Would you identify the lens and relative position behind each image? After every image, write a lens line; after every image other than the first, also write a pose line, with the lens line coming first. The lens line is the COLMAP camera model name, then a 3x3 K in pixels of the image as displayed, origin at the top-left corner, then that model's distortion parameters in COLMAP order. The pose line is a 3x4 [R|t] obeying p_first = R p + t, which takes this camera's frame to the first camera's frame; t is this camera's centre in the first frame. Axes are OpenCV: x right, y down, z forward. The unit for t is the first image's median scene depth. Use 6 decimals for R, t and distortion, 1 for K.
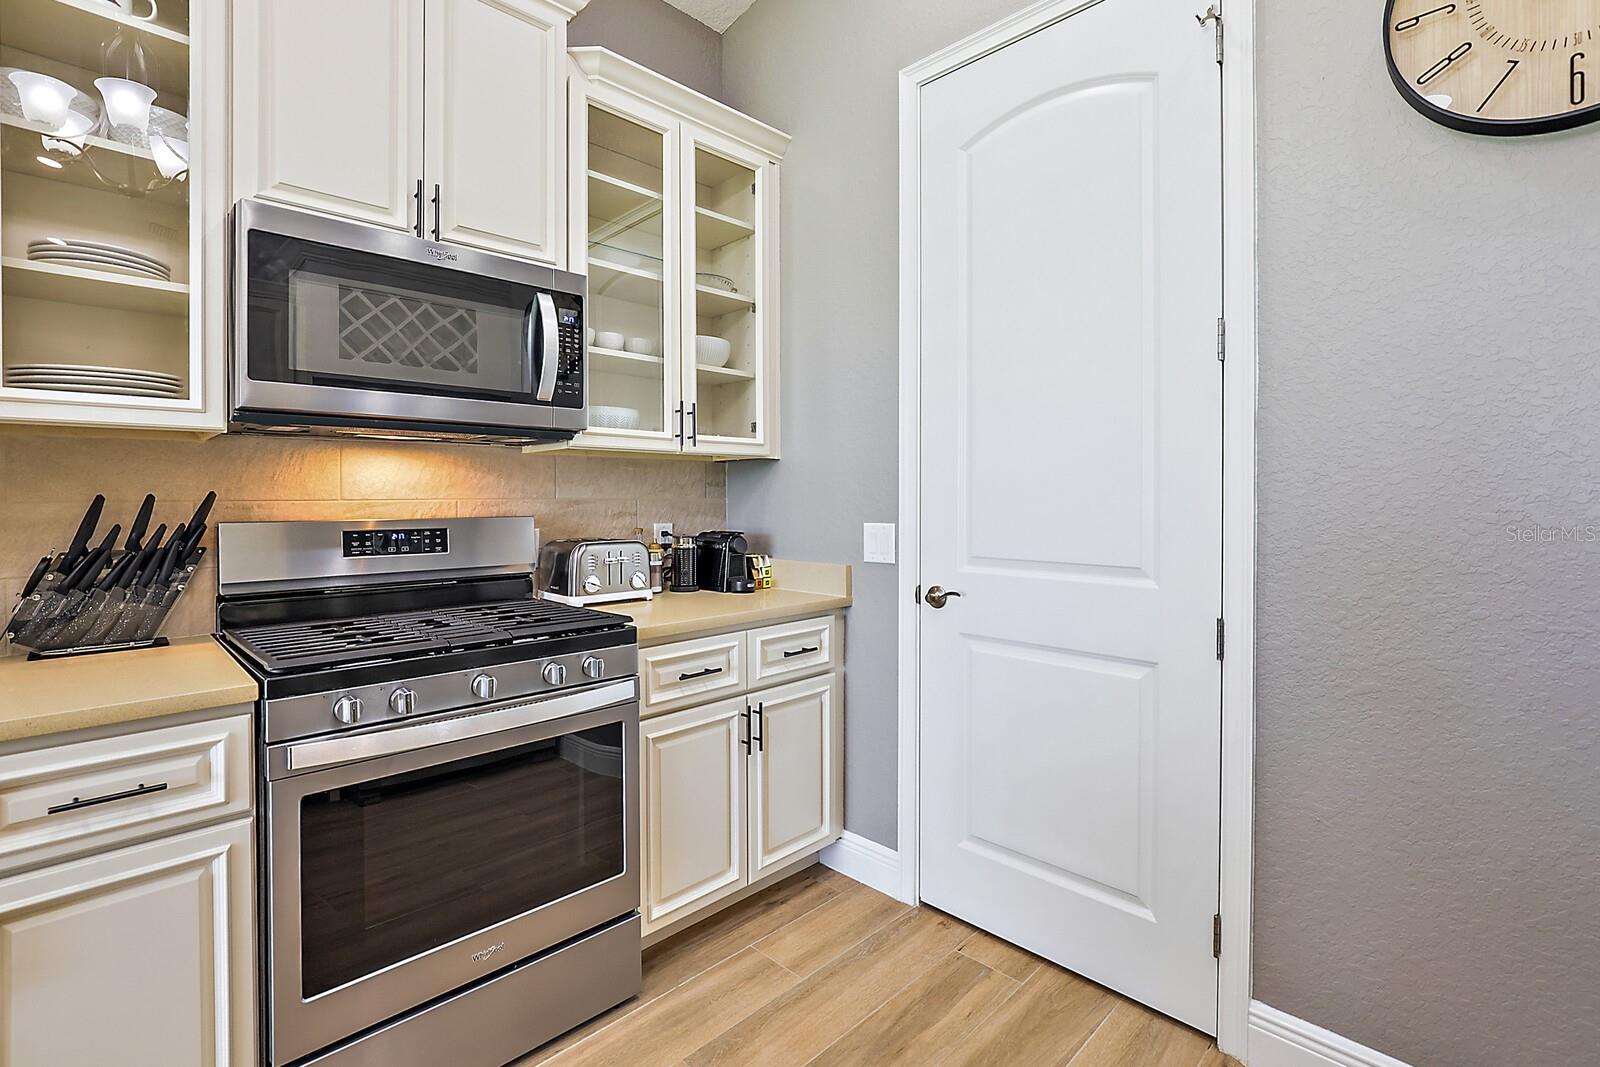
lens RADIAL K [[741.4, 0, 799.8], [0, 741.4, 498.6], [0, 0, 1]] dist [-0.016077, 0.000578]
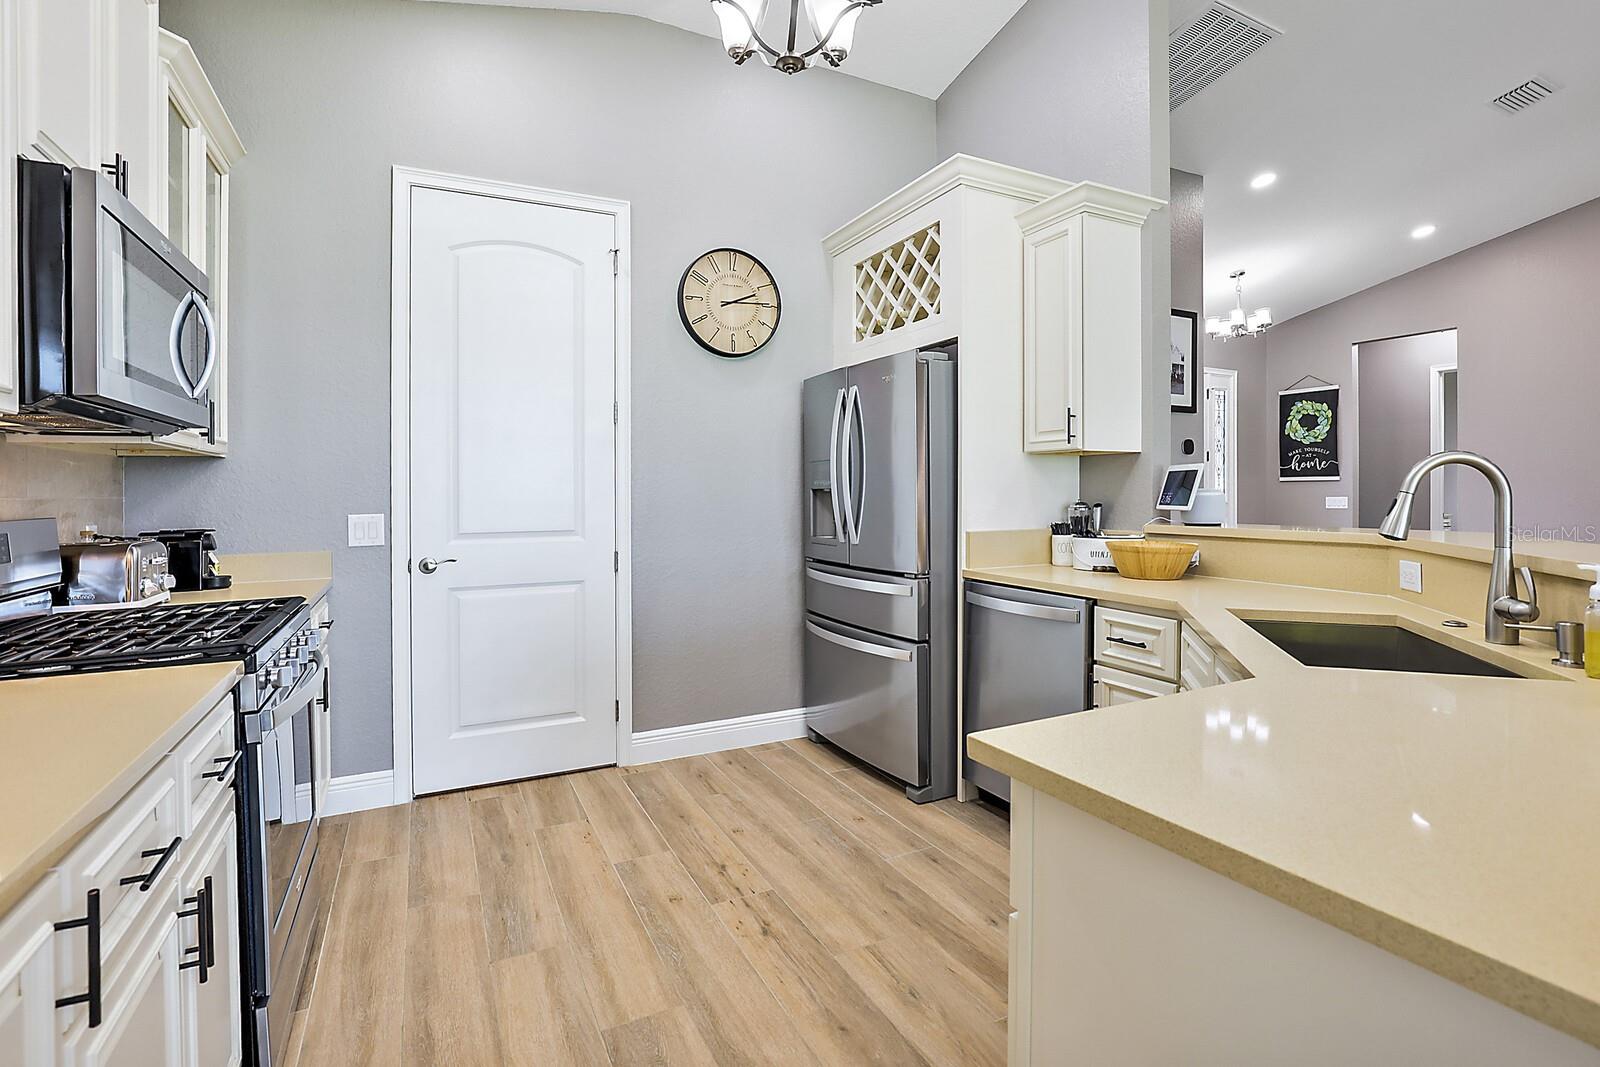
lens RADIAL K [[745.4, 0, 806.2], [0, 745.4, 495.1], [0, 0, 1]] dist [-0.027084, 0.000184]
pose [[0.305499, -0.008634, 0.952153, -0.952017], [0.011756, 0.999917, 0.005295, 0.003941], [-0.952120, 0.009576, 0.305575, -0.092074]]
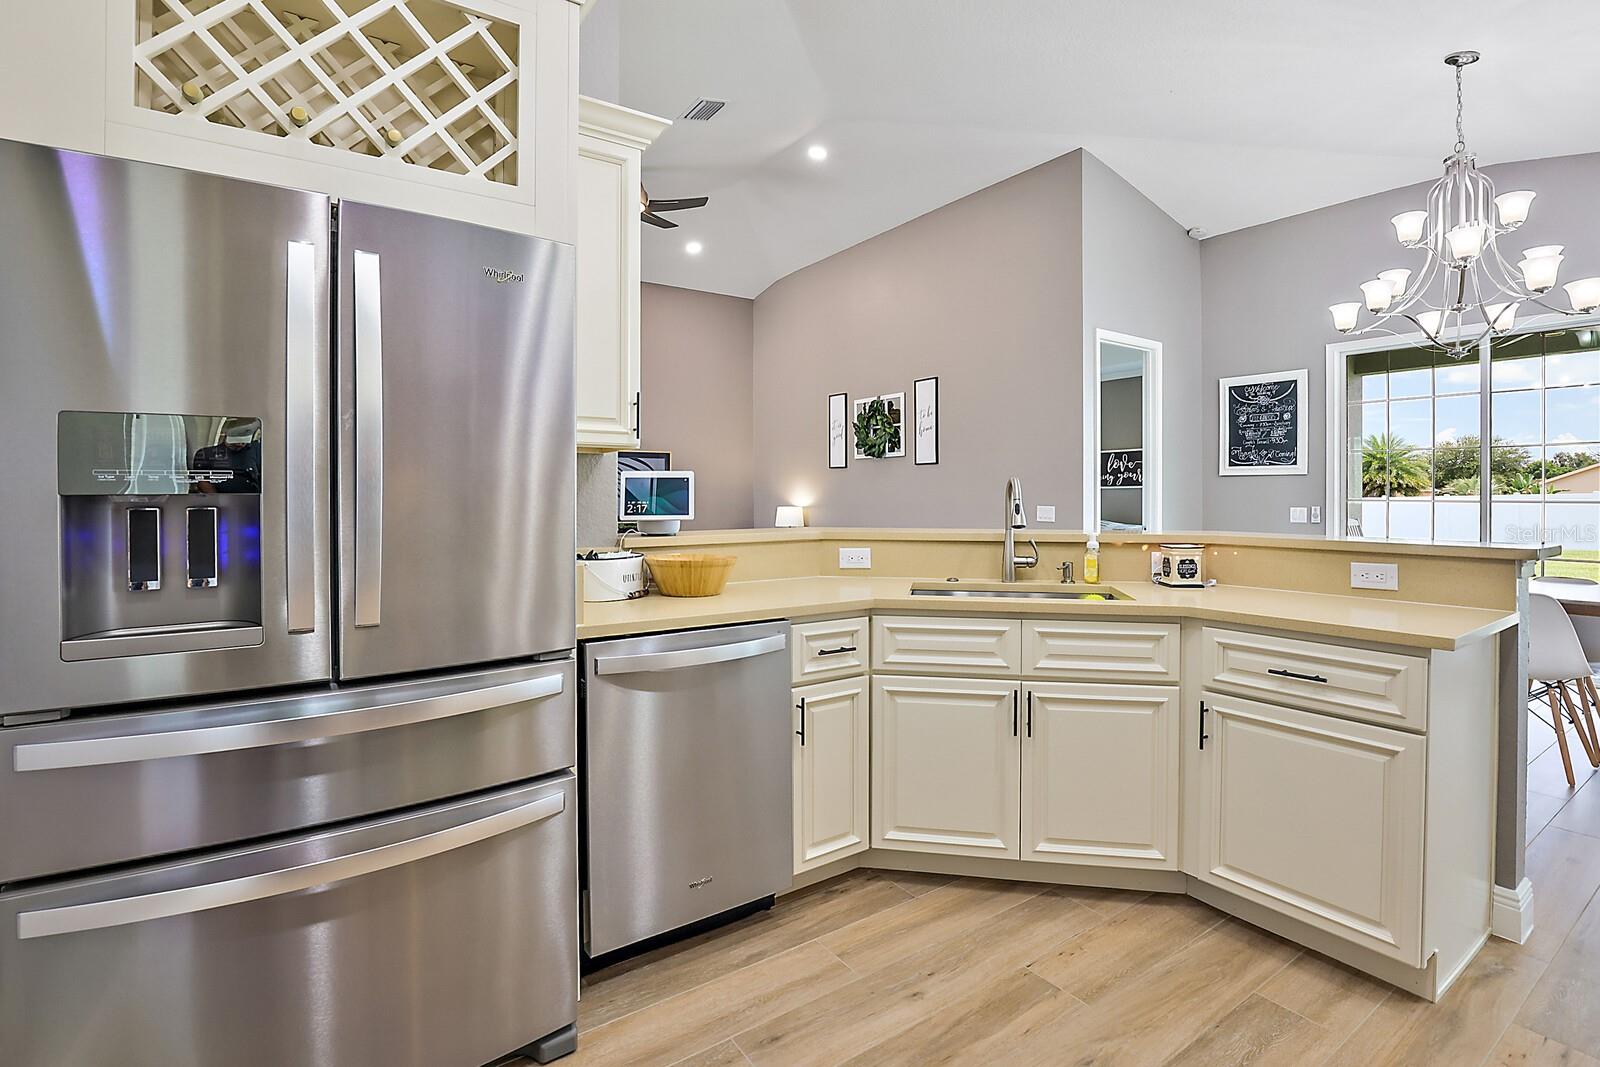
lens RADIAL K [[752.3, 0, 798.4], [0, 752.3, 501.7], [0, 0, 1]] dist [-0.029245, 0.001410]
pose [[-0.982272, -0.001794, 0.187452, 0.099705], [0.001413, 0.999855, 0.016970, -0.005717], [-0.187455, 0.016934, -0.982127, 0.903208]]
